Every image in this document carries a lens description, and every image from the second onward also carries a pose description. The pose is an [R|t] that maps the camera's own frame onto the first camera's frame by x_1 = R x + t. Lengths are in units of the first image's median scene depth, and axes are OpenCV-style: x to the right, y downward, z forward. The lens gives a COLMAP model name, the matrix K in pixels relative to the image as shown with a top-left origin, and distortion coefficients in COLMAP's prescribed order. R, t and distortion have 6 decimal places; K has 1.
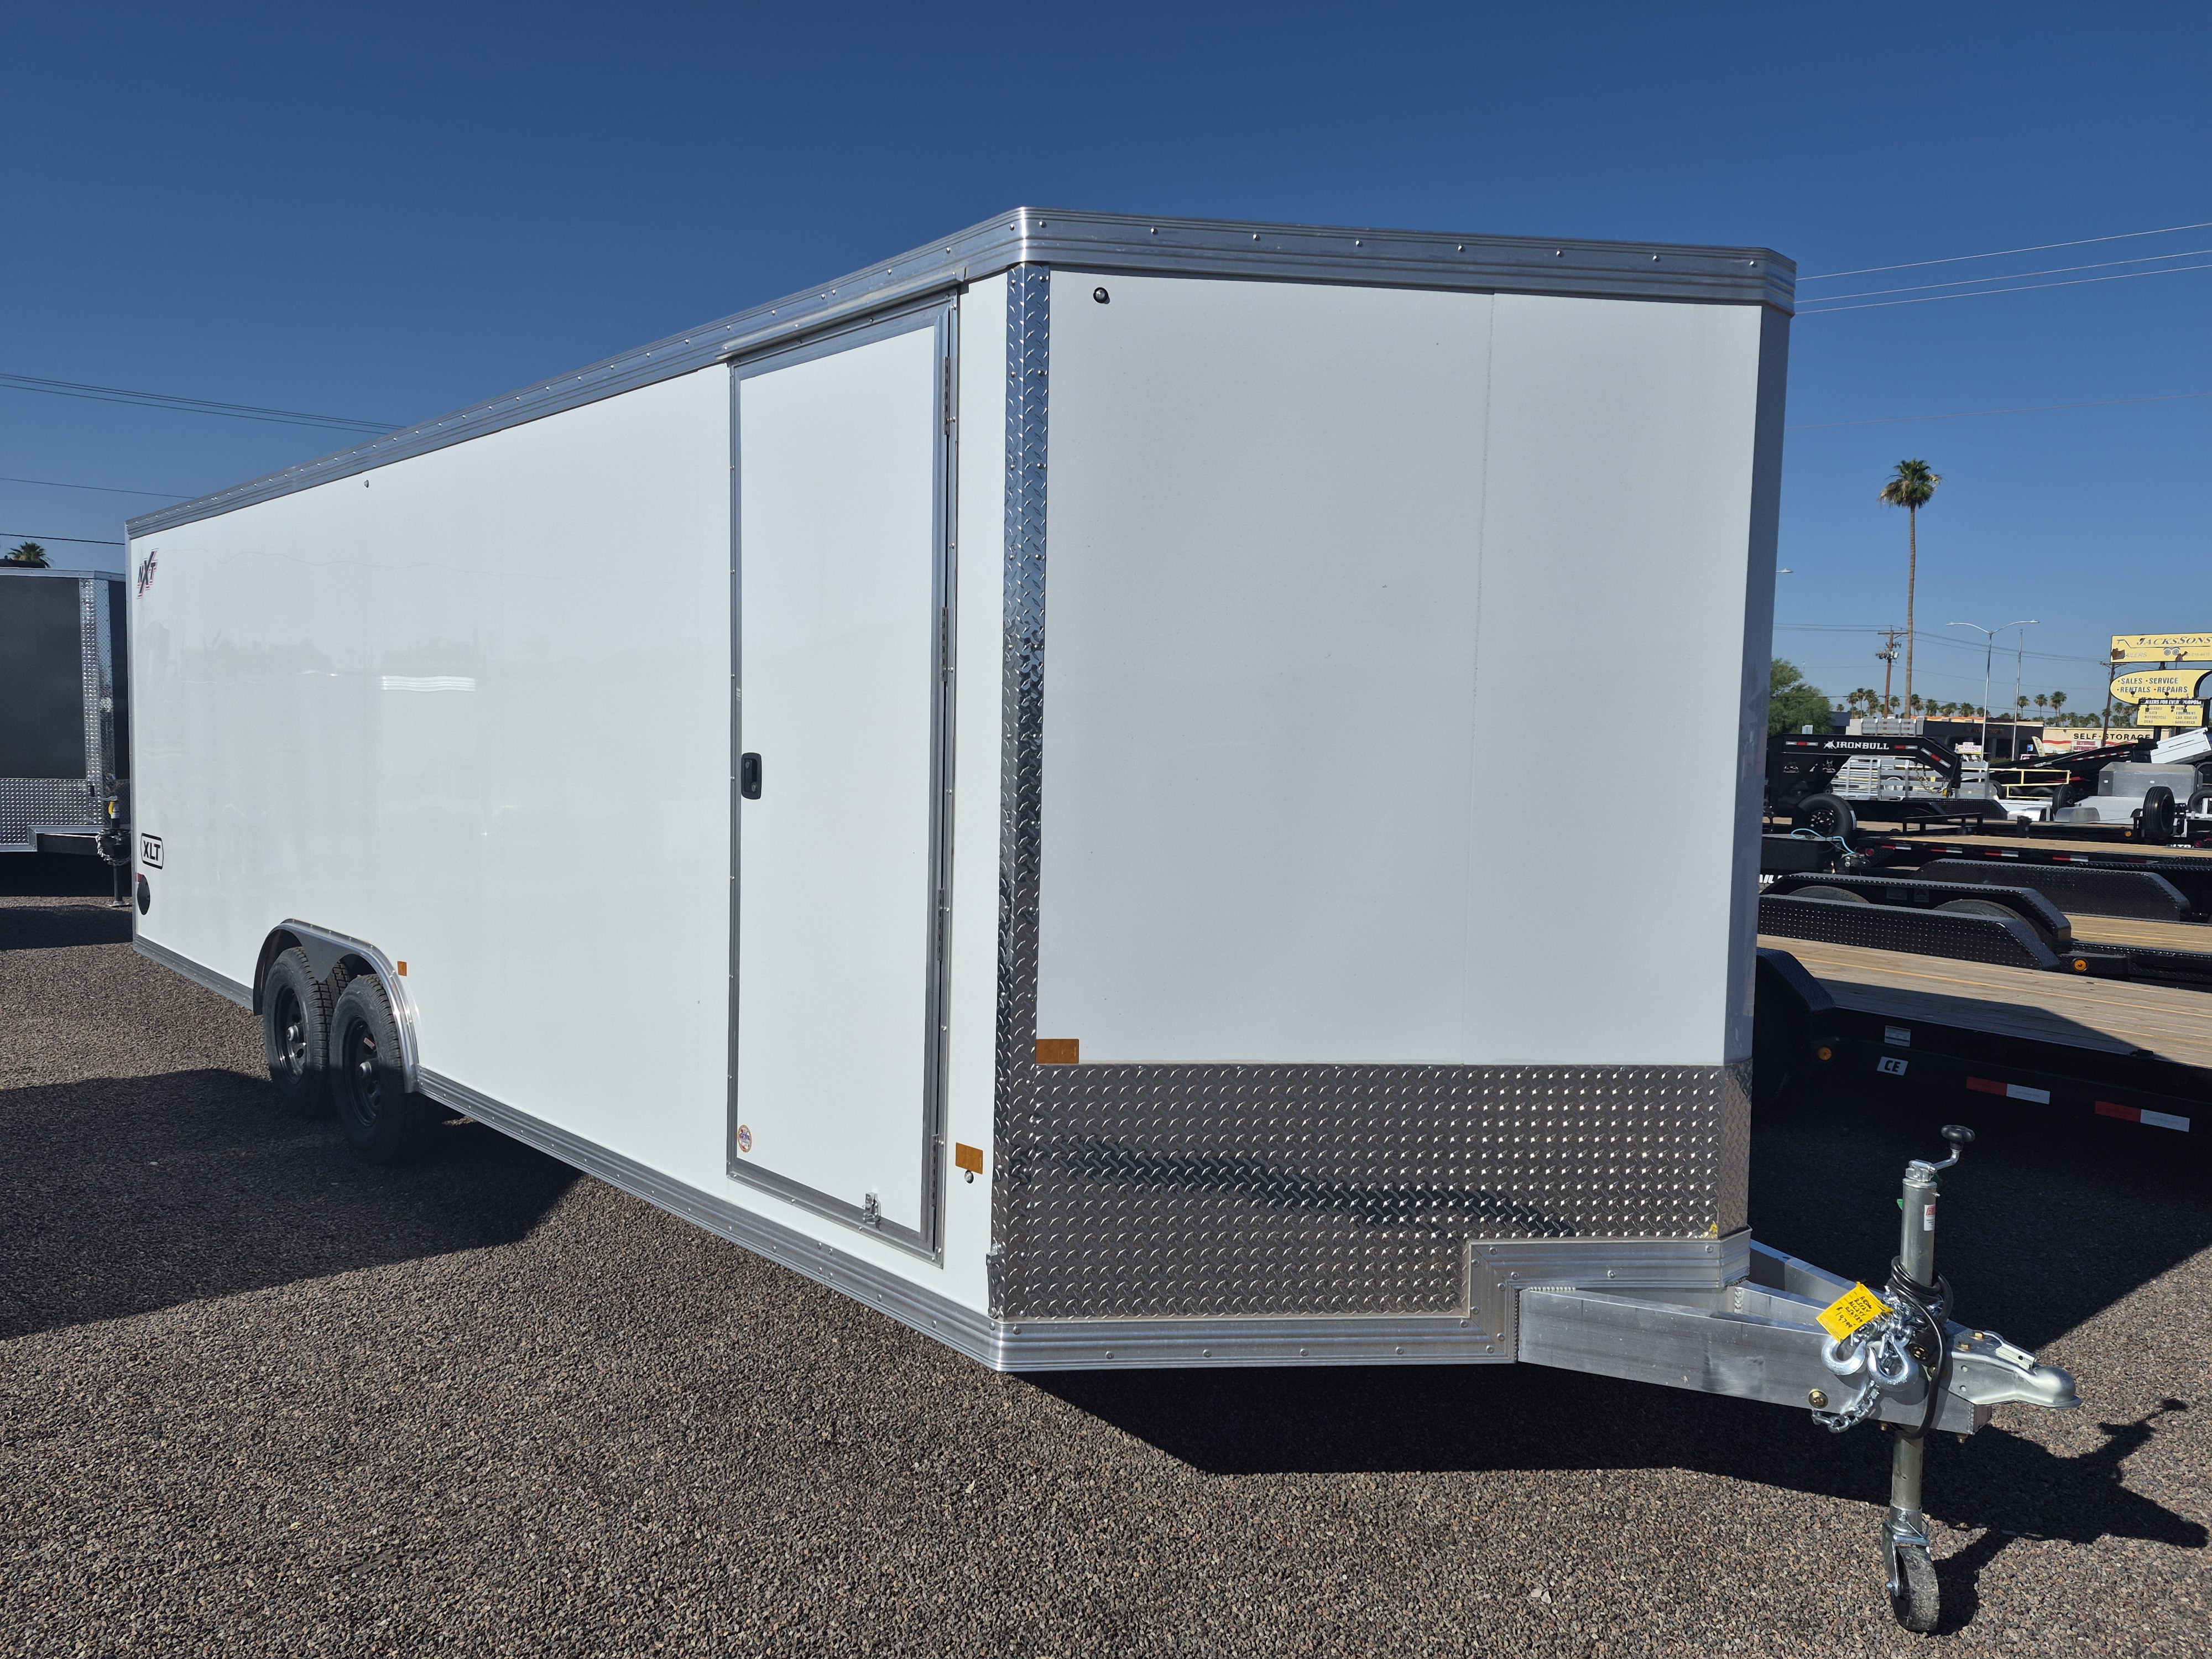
lens RADIAL K [[1213.1, 0, 1106.0], [0, 1213.1, 829.5], [0, 0, 1]] dist [0.085516, -0.082958]
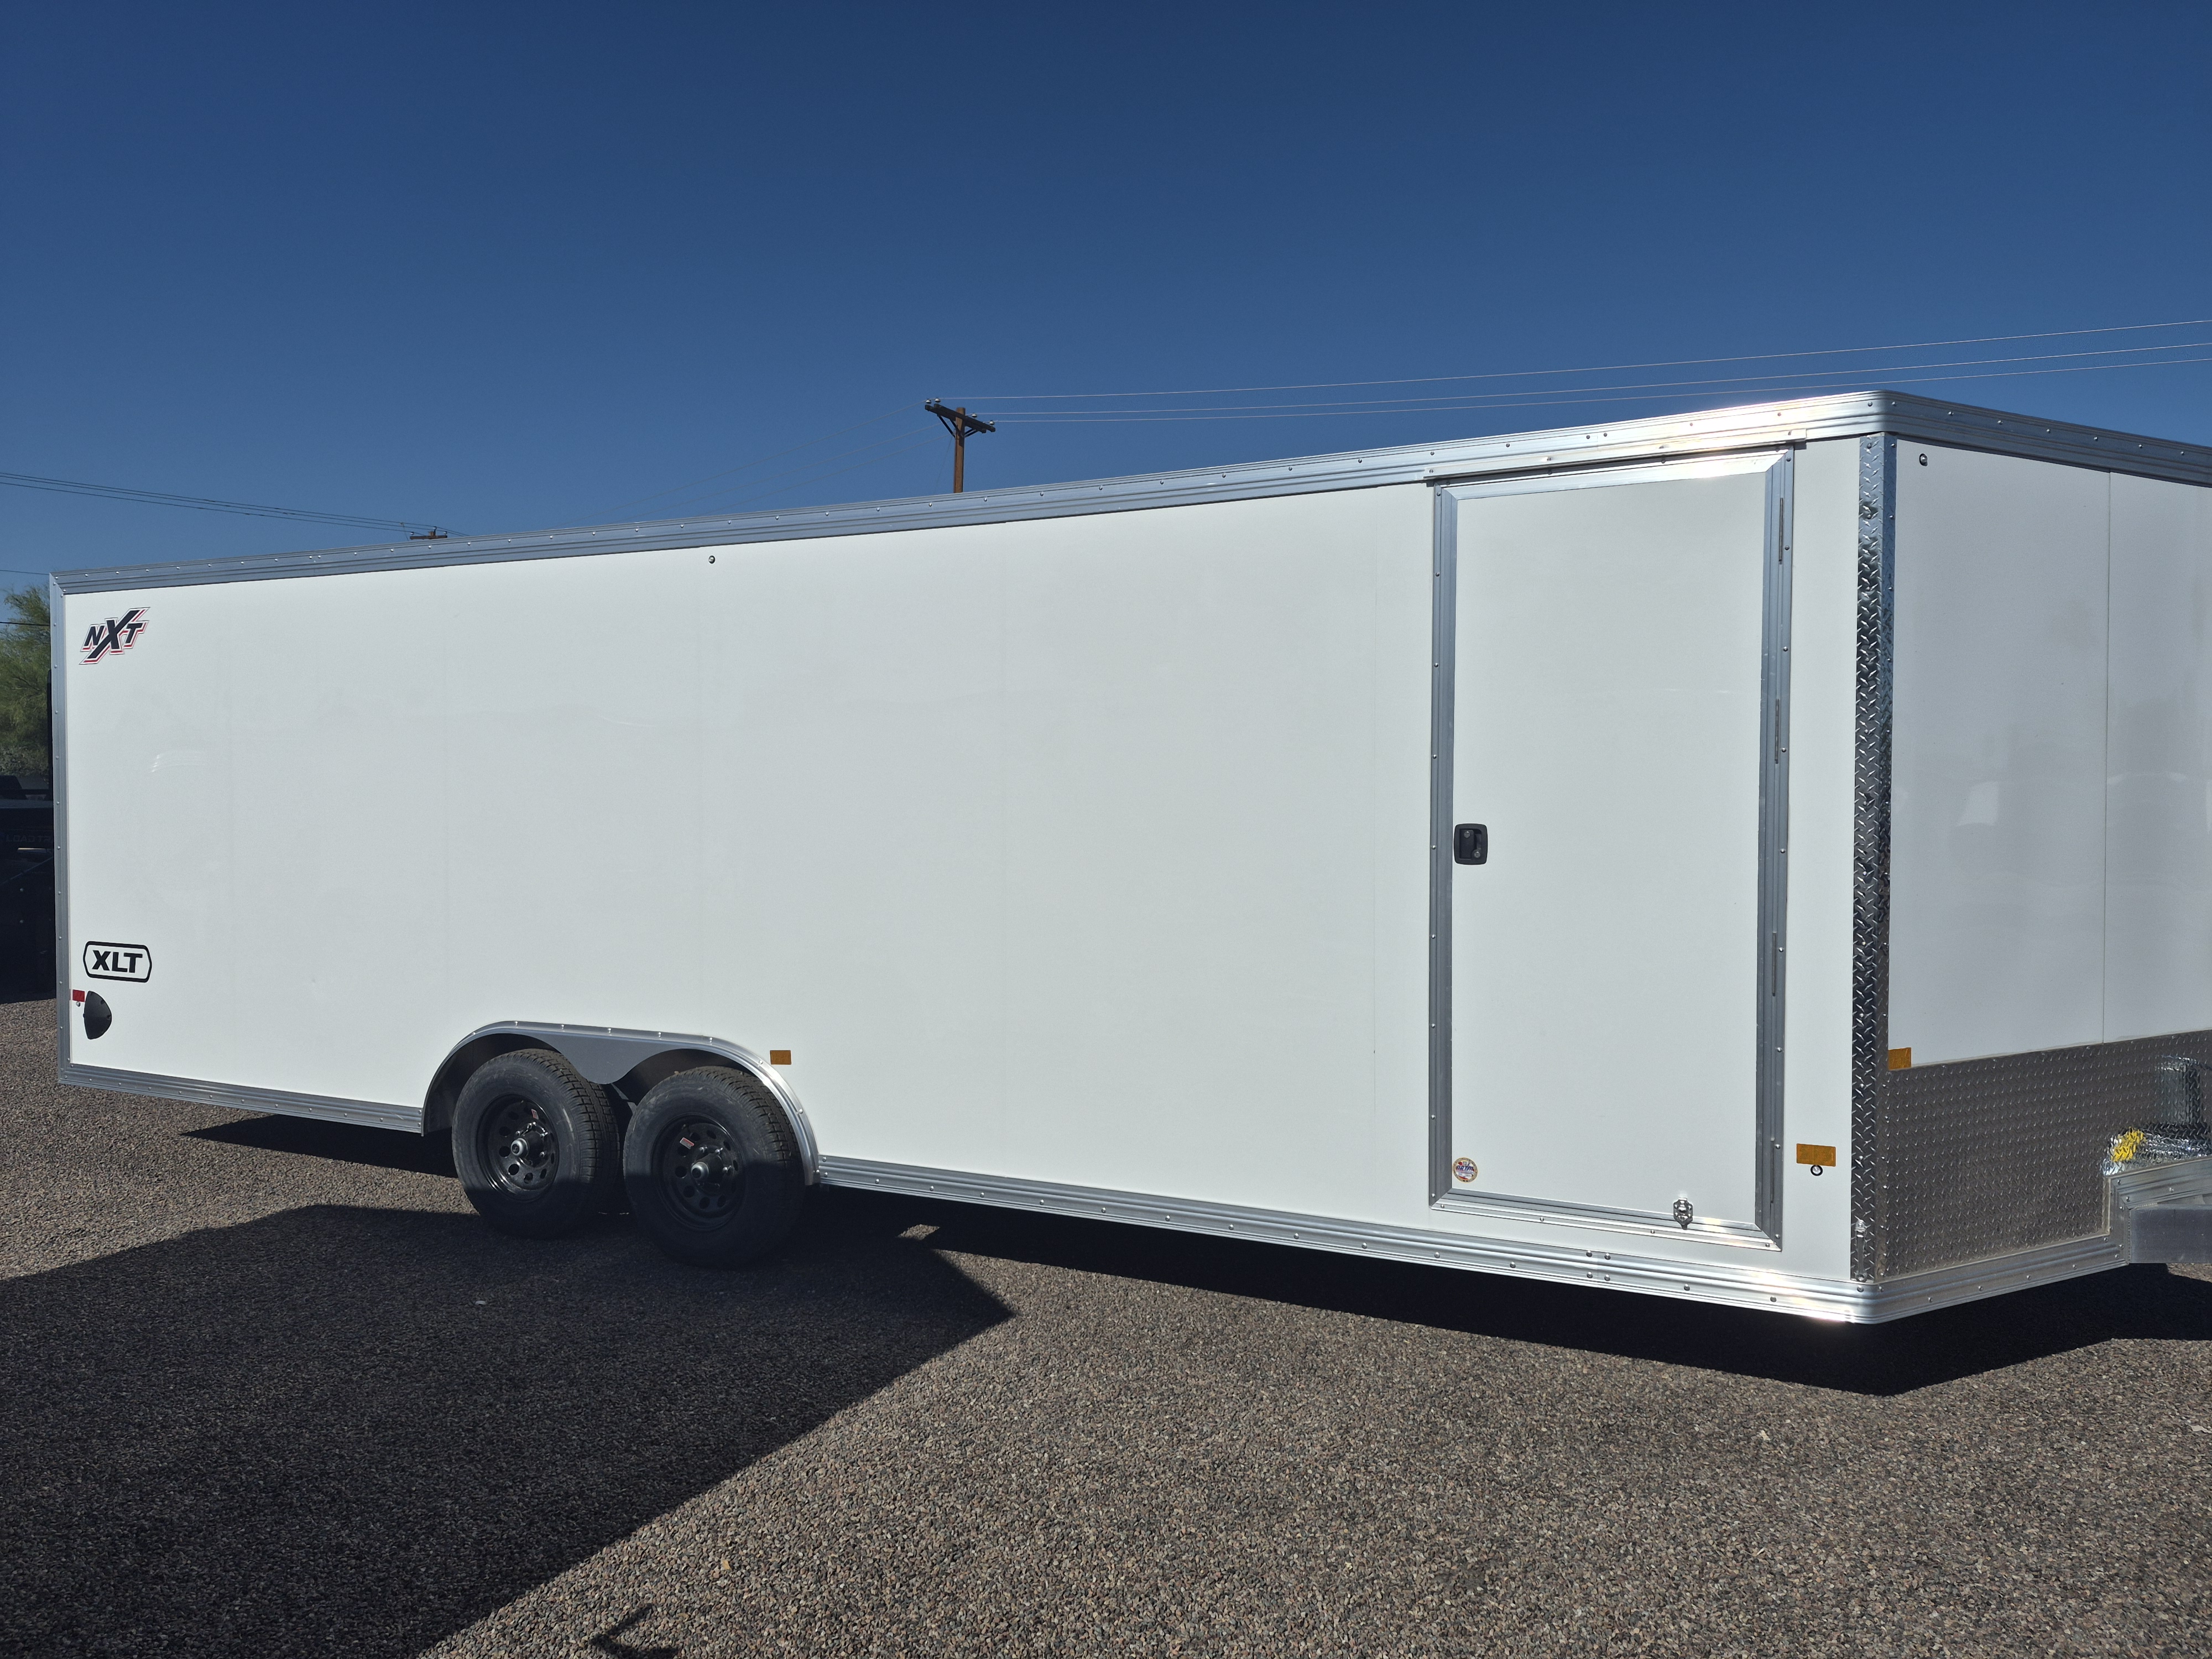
lens RADIAL K [[1213.1, 0, 1106.0], [0, 1213.1, 829.5], [0, 0, 1]] dist [0.085516, -0.082958]
pose [[0.961966, -0.034813, 0.270940, -0.927937], [0.045874, 0.998348, -0.034598, -0.033950], [-0.269288, 0.045711, 0.961974, 0.001263]]
